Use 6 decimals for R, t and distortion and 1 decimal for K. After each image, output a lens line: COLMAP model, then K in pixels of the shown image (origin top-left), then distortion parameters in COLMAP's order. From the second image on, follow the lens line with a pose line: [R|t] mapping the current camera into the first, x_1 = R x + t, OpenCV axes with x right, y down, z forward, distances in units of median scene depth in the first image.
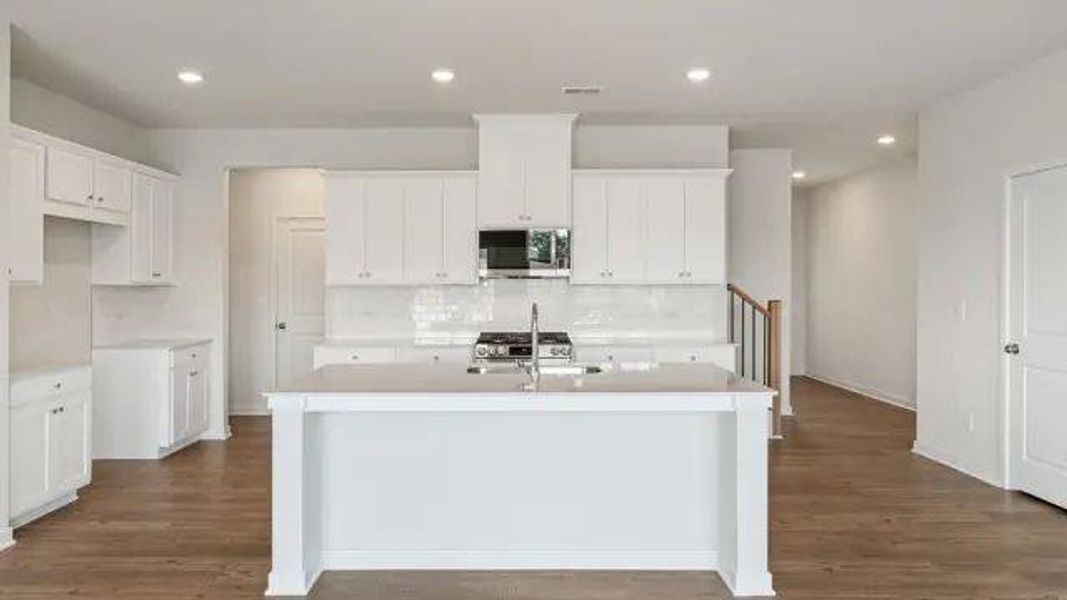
lens RADIAL K [[709.5, 0, 529.1], [0, 709.5, 269.9], [0, 0, 1]] dist [-0.002925, -0.000828]
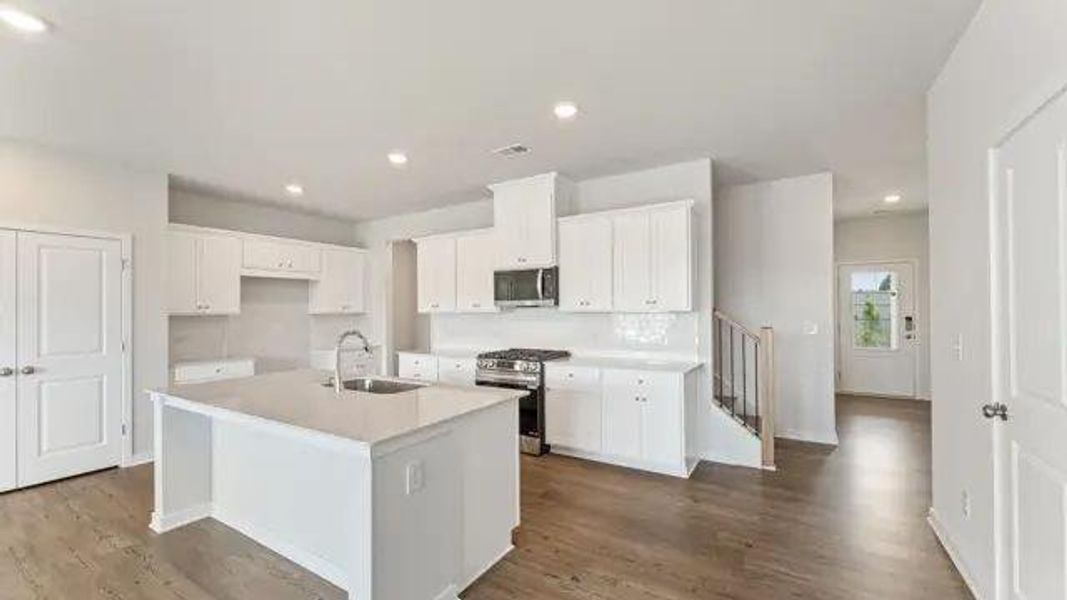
lens RADIAL K [[428.2, 0, 528.8], [0, 428.2, 307.1], [0, 0, 1]] dist [-0.001046, -0.000094]
pose [[0.851062, -0.010586, -0.524959, 0.408006], [0.019086, 0.999760, 0.010781, 0.003407], [0.524719, -0.019195, 0.851059, 0.349570]]
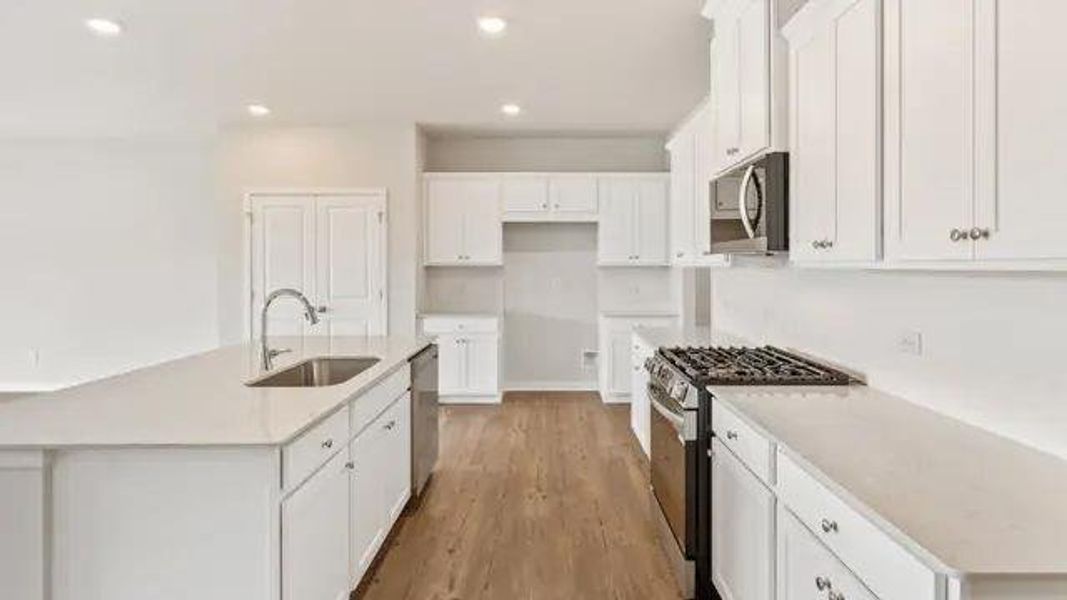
lens RADIAL K [[550.8, 0, 537.1], [0, 550.8, 266.7], [0, 0, 1]] dist [0.000872, 0.000112]
pose [[-0.005378, 0.005264, -0.999972, 0.438554], [0.019967, 0.999787, 0.005156, 0.014458], [0.999786, -0.019939, -0.005482, 0.844723]]
